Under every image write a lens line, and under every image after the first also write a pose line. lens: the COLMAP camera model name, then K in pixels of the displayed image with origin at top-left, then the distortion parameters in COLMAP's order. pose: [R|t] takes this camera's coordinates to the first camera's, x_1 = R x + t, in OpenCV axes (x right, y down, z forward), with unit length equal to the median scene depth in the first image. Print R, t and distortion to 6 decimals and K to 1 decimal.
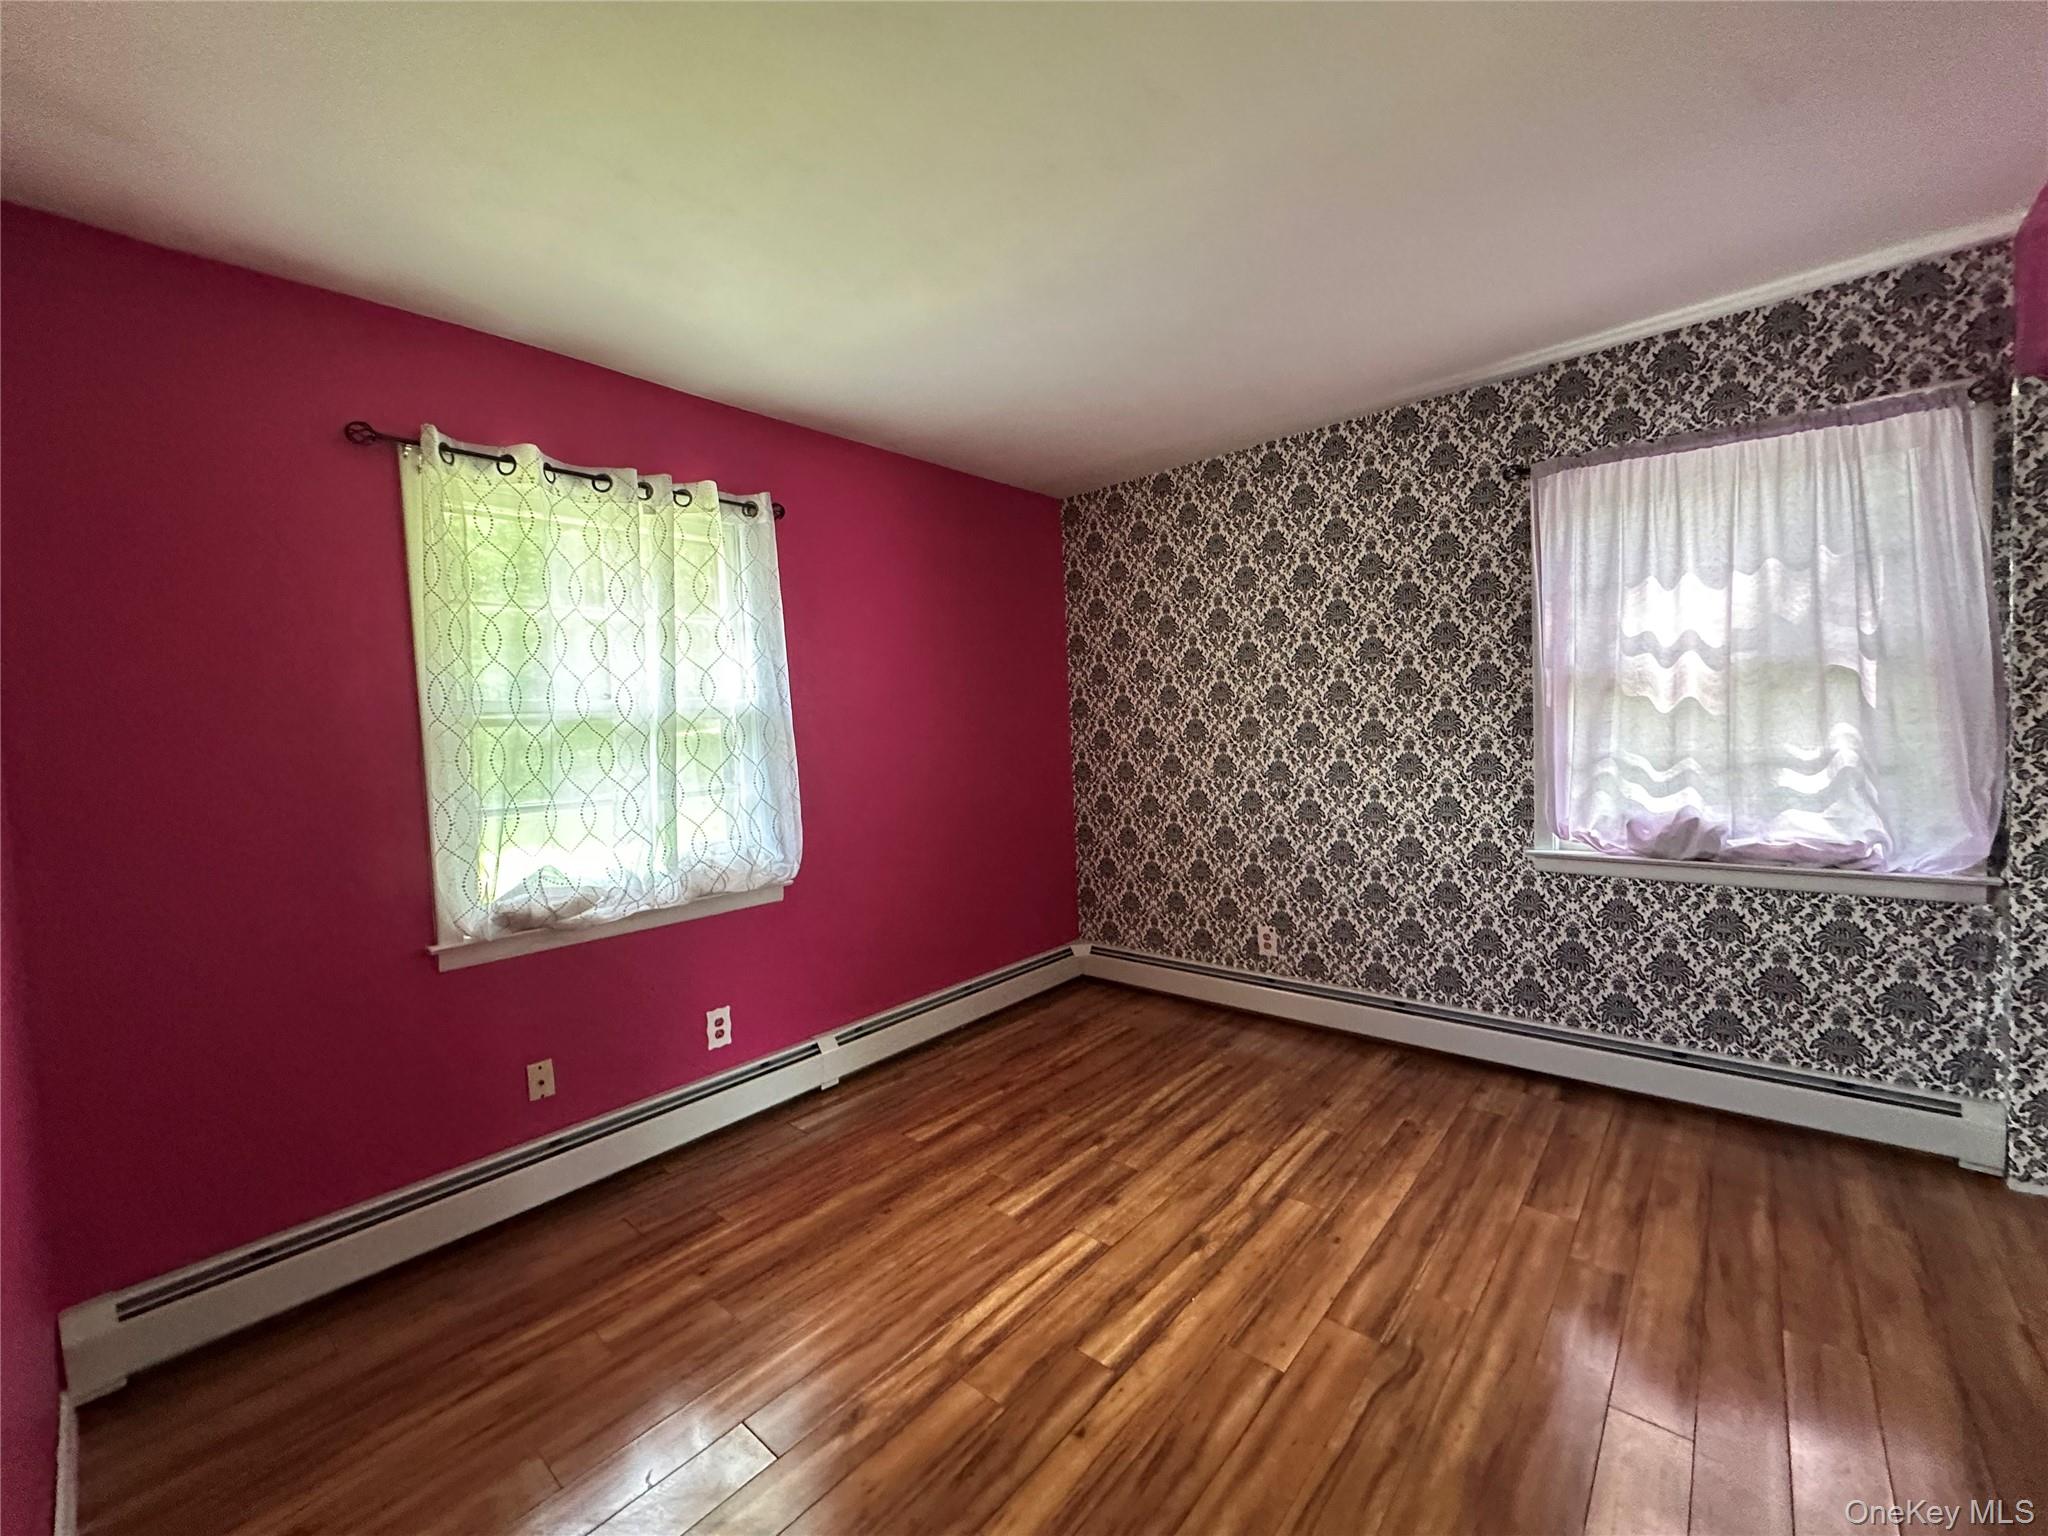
lens RADIAL K [[821.0, 0, 1019.5], [0, 821.0, 768.6], [0, 0, 1]] dist [-0.001654, 0.000542]
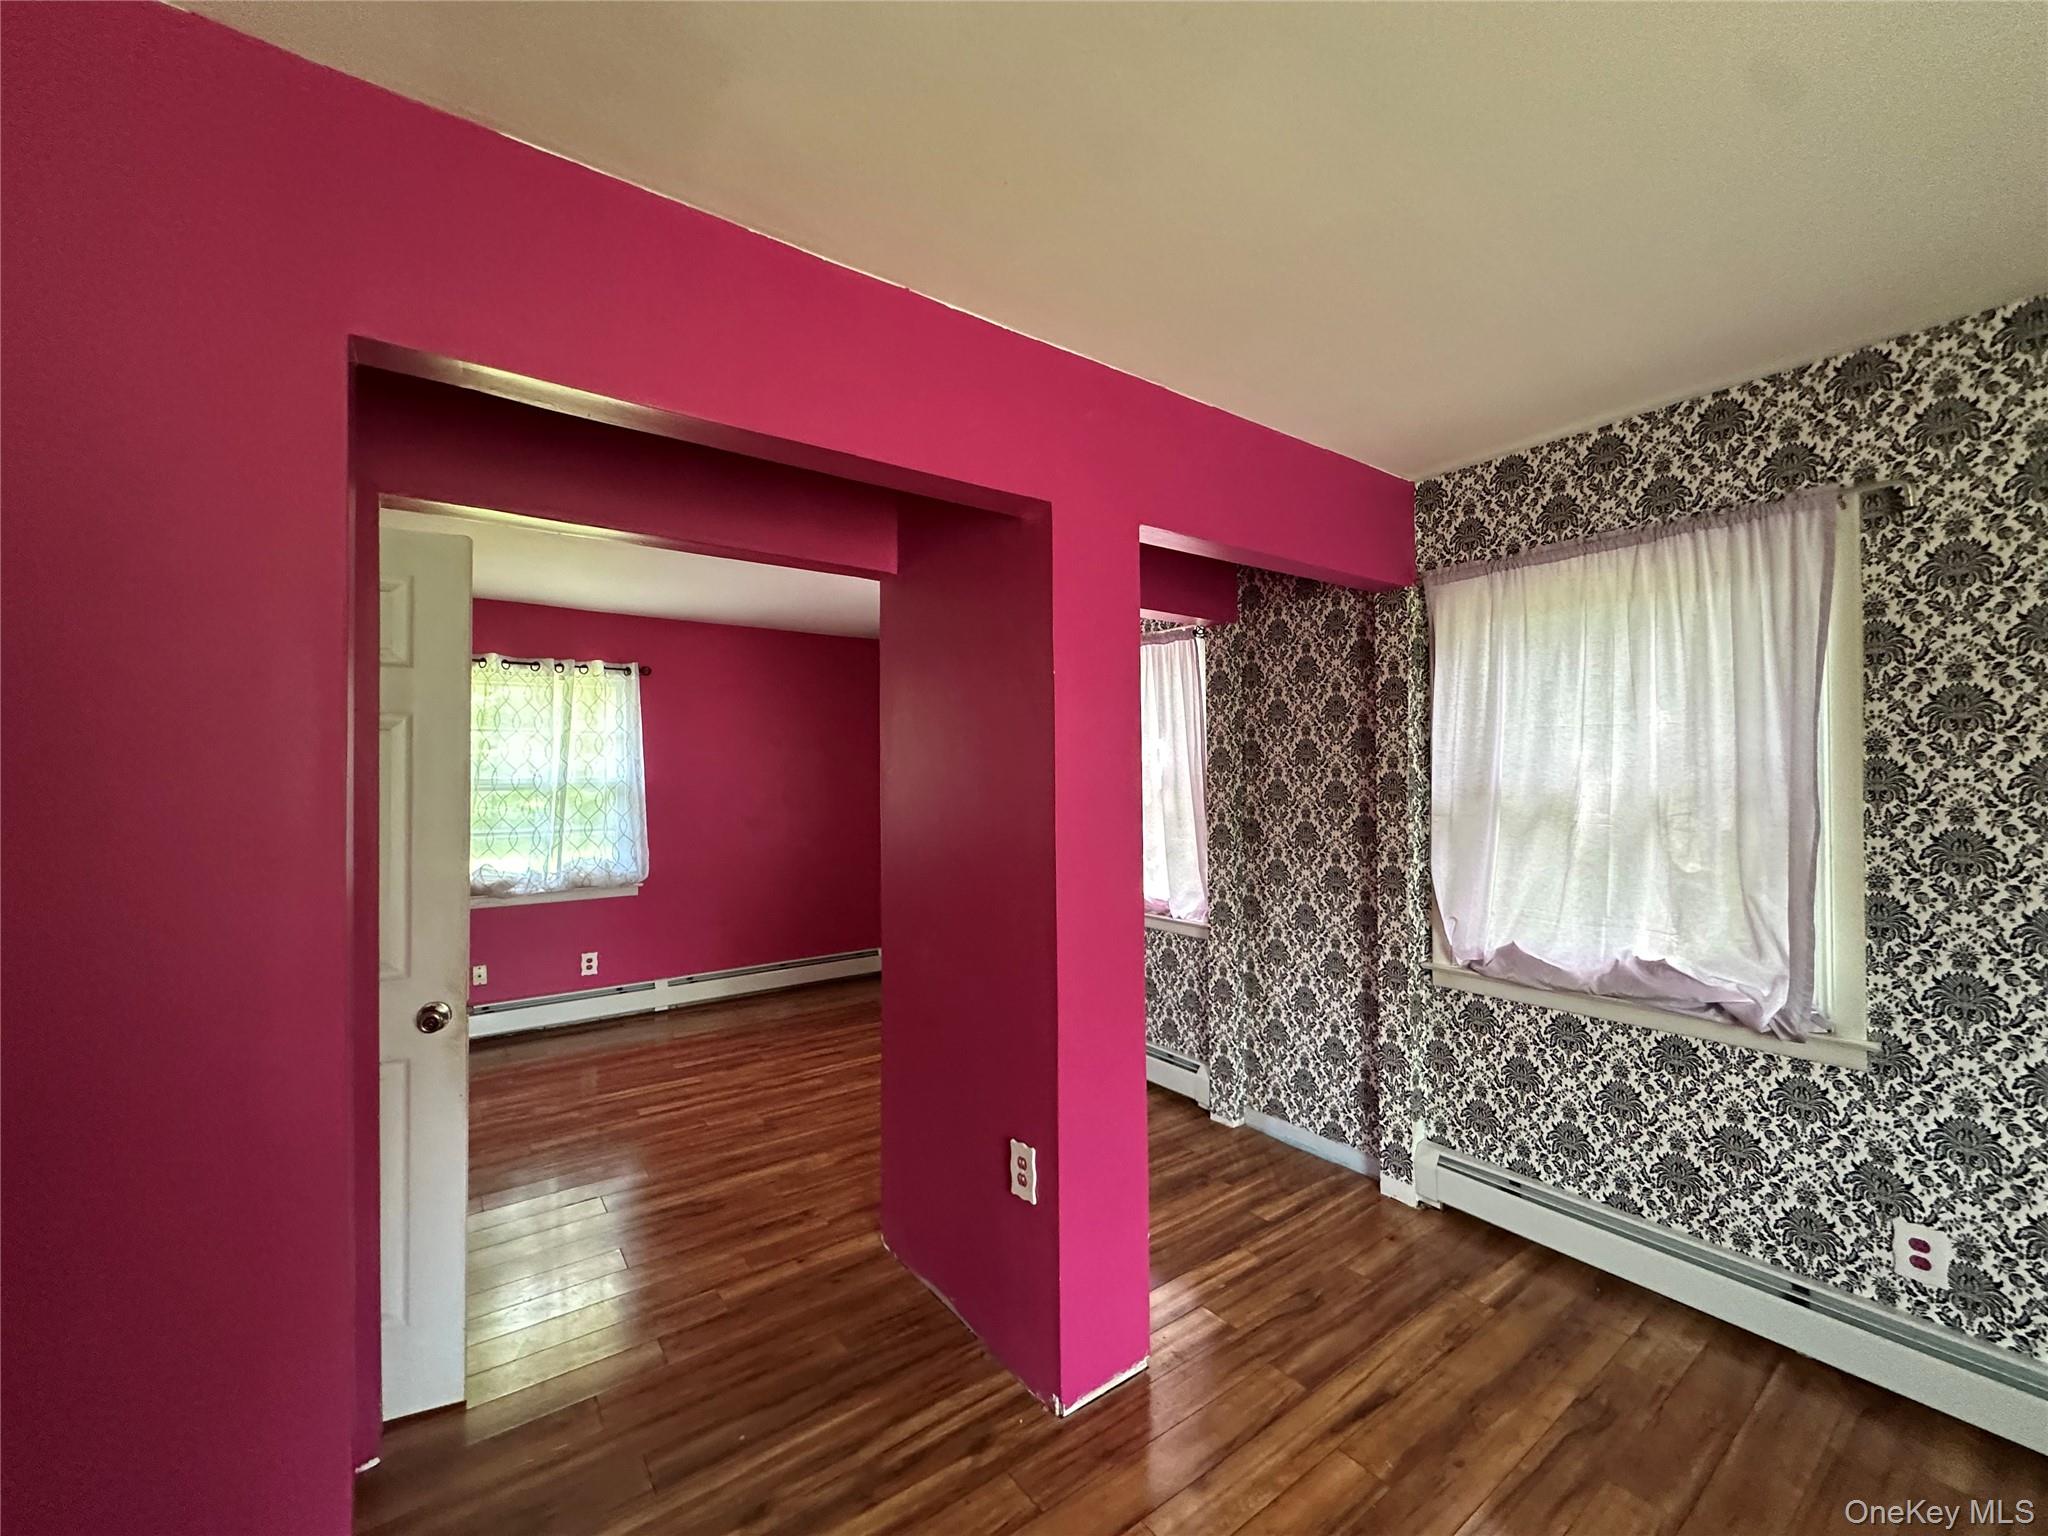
lens RADIAL K [[832.9, 0, 994.7], [0, 832.9, 766.3], [0, 0, 1]] dist [0.007282, 0.000087]
pose [[0.971180, 0.033005, -0.236053, 0.863277], [-0.044777, 0.997997, -0.044687, -0.065410], [0.234105, 0.053969, 0.970712, -0.544668]]
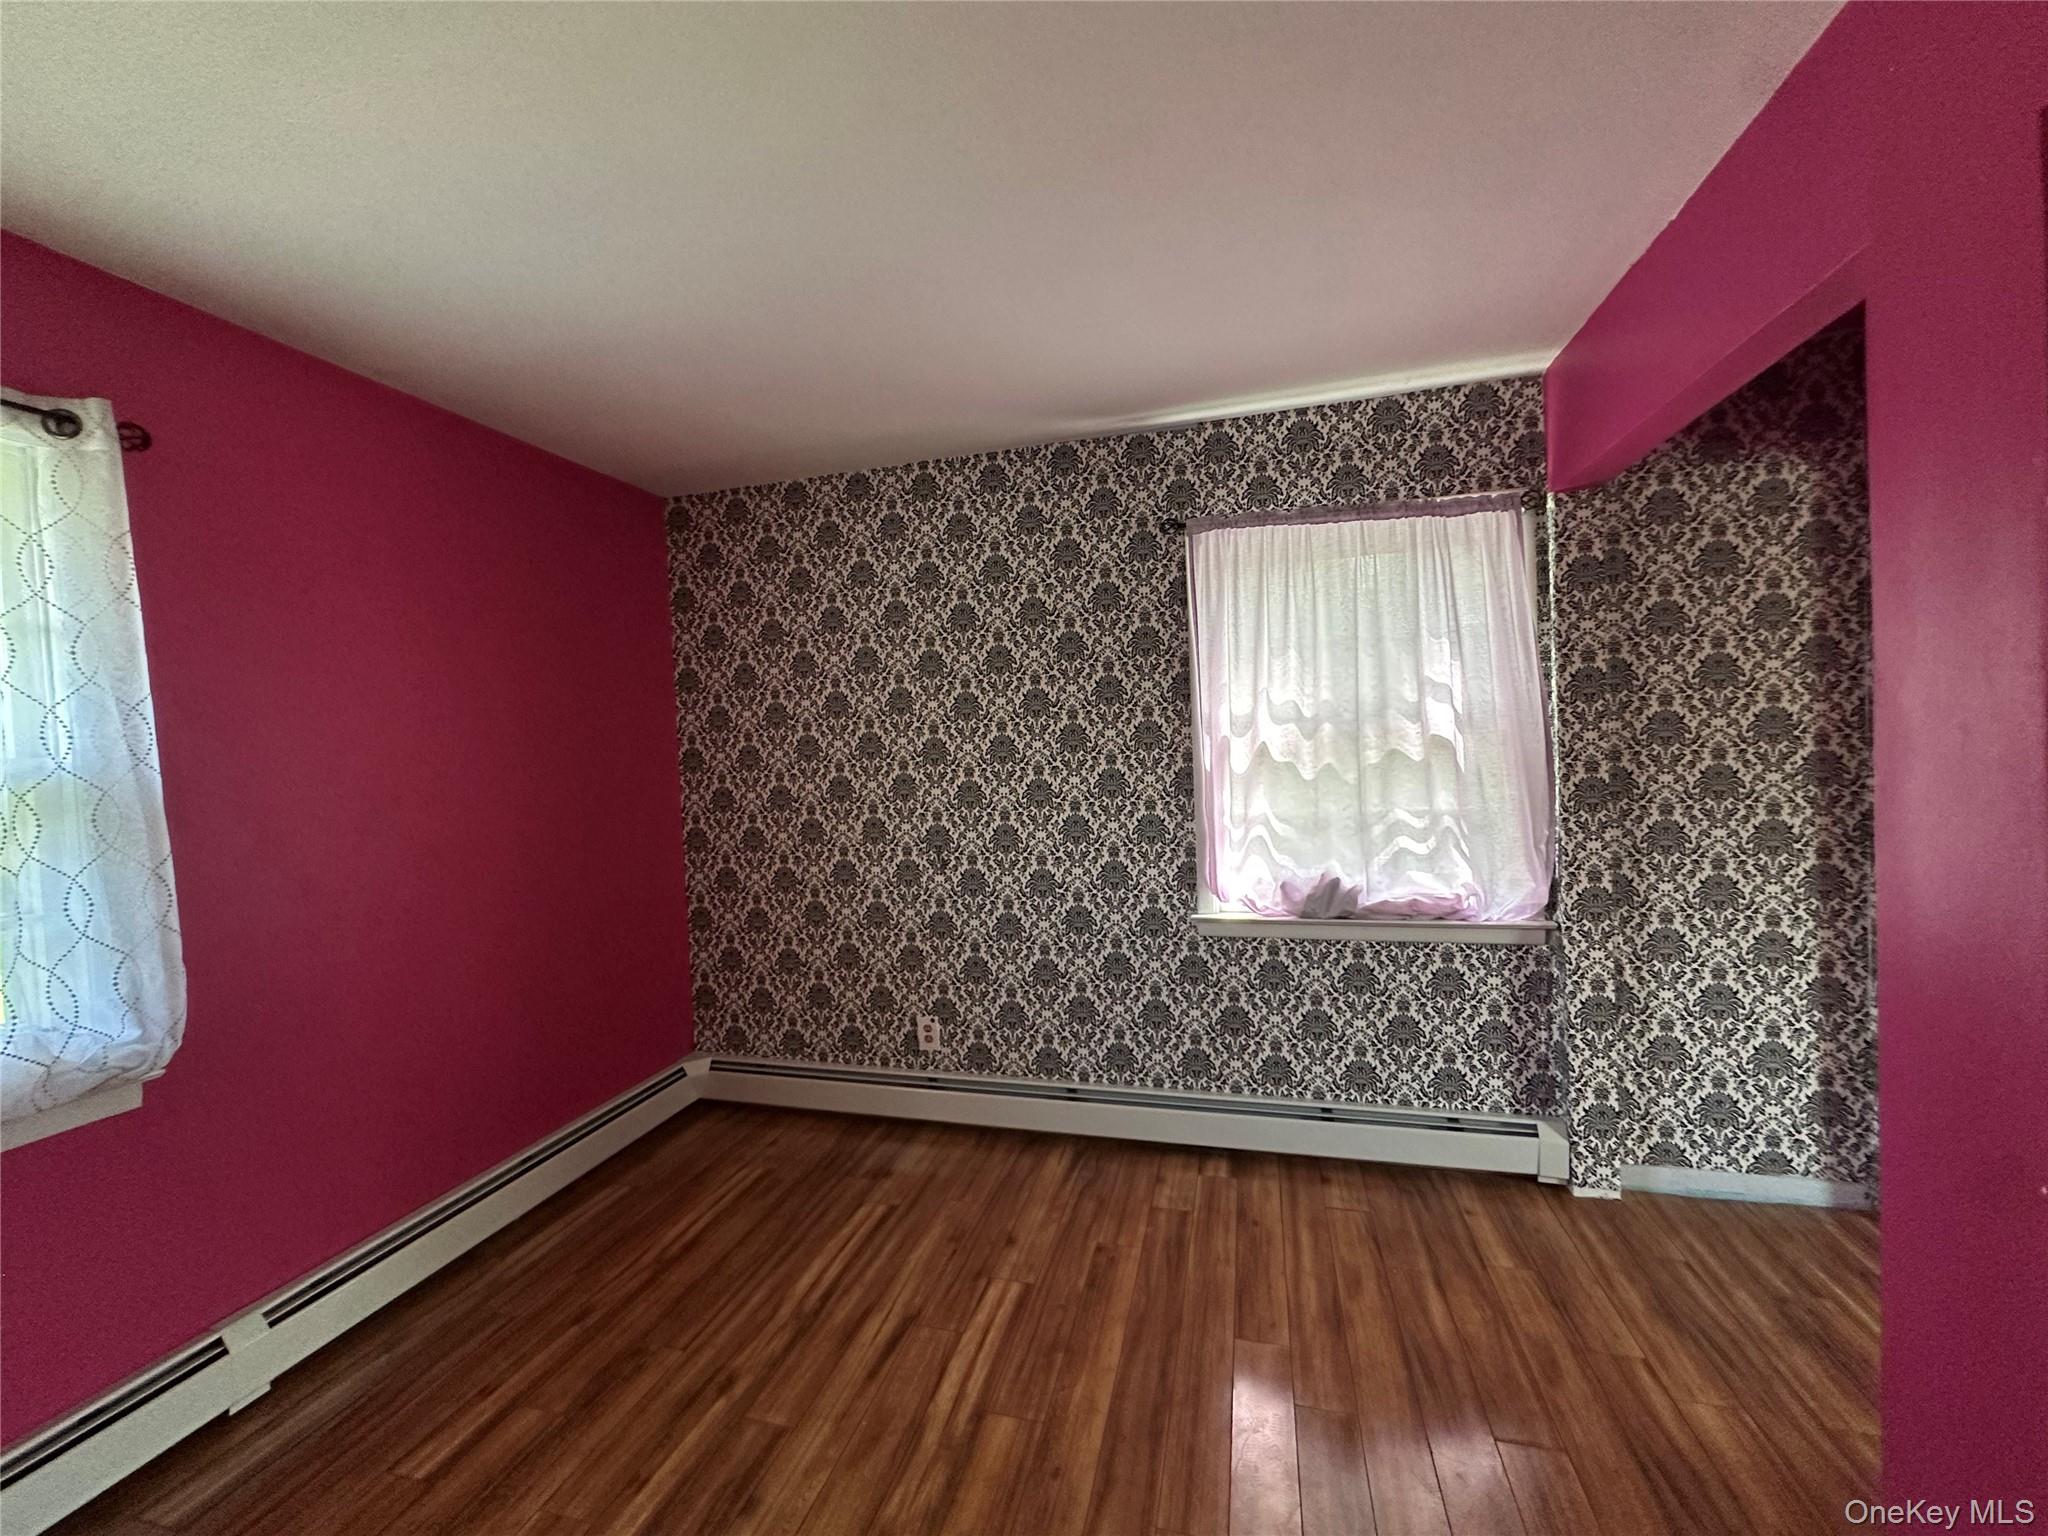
lens RADIAL K [[821.0, 0, 1019.5], [0, 821.0, 768.6], [0, 0, 1]] dist [-0.001654, 0.000542]
pose [[0.899306, -0.005309, 0.437287, 0.015673], [0.023481, 0.999070, -0.036160, -0.042549], [-0.436688, 0.042787, 0.898595, 0.213504]]
